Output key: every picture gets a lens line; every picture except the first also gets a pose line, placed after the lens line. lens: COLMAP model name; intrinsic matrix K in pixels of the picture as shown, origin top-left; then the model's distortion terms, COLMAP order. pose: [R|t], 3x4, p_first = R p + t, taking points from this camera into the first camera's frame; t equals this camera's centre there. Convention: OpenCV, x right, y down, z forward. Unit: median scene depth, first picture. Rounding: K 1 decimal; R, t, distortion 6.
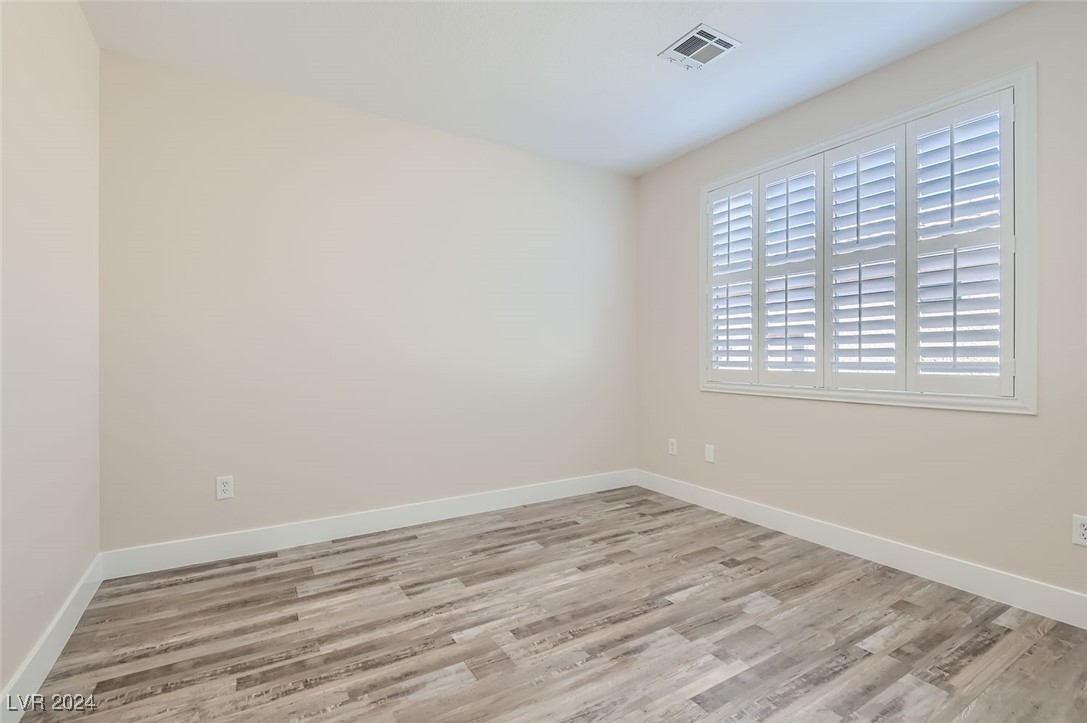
lens RADIAL K [[501.2, 0, 539.9], [0, 501.2, 338.8], [0, 0, 1]] dist [0.011682, -0.009513]
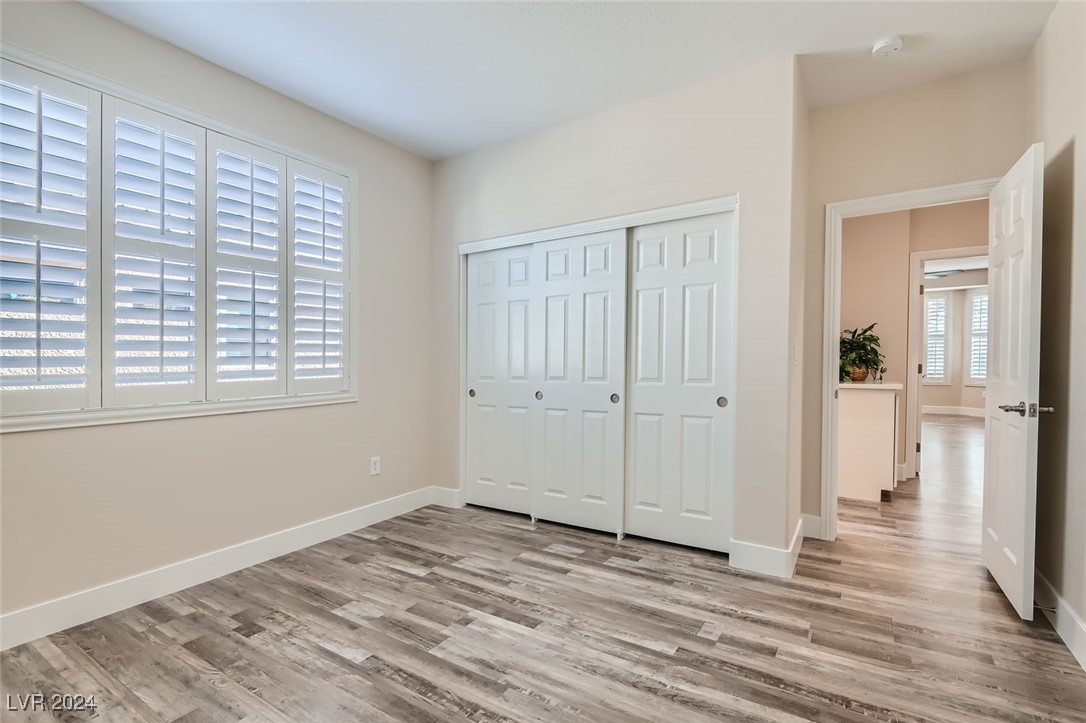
lens RADIAL K [[500.8, 0, 543.3], [0, 500.8, 369.8], [0, 0, 1]] dist [0.011682, -0.009513]
pose [[-0.442814, -0.010106, 0.896556, -0.581178], [-0.018026, 0.999835, 0.002367, 0.038011], [-0.896432, -0.015113, -0.442923, 1.065269]]
